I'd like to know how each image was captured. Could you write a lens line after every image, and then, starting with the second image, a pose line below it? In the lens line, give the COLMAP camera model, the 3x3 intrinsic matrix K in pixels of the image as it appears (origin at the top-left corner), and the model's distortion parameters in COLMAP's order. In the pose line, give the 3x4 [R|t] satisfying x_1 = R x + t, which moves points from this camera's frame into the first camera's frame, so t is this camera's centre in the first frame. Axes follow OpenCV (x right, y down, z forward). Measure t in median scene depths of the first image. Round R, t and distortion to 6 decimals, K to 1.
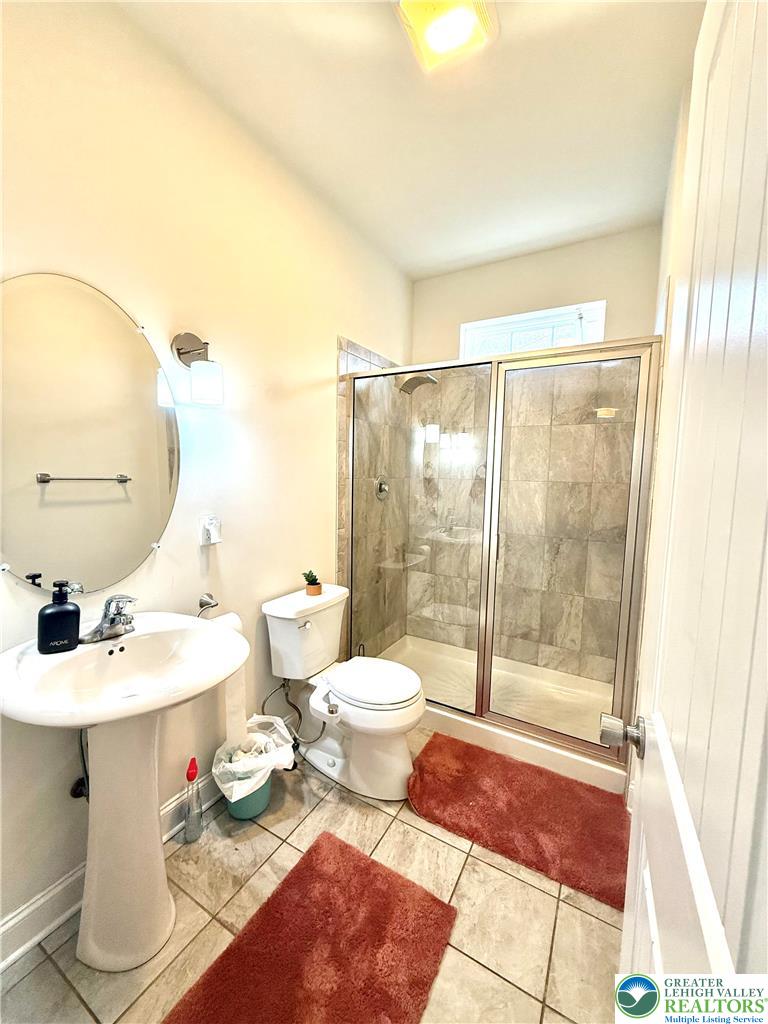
lens RADIAL K [[407.1, 0, 385.4], [0, 407.1, 511.5], [0, 0, 1]] dist [-0.001779, 0.000495]
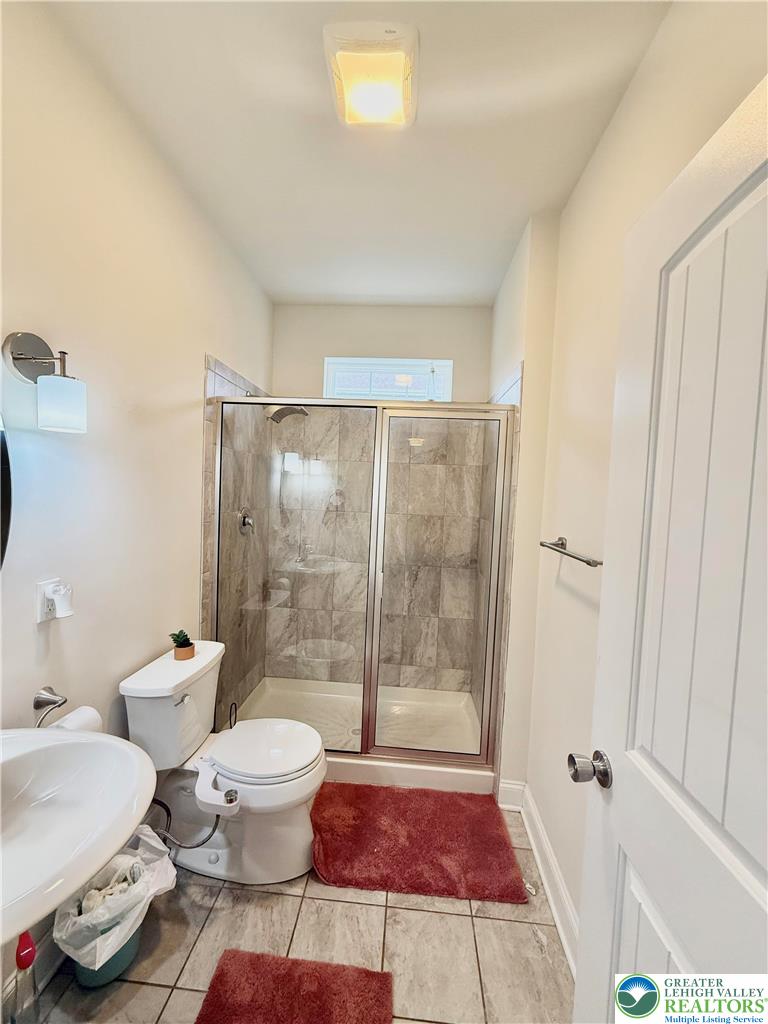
lens RADIAL K [[407.1, 0, 385.2], [0, 407.1, 511.7], [0, 0, 1]] dist [-0.001779, 0.000495]
pose [[0.899835, -0.001958, 0.436226, -0.170131], [0.016783, 0.999405, -0.030132, -0.064684], [-0.435907, 0.034435, 0.899333, 0.059830]]
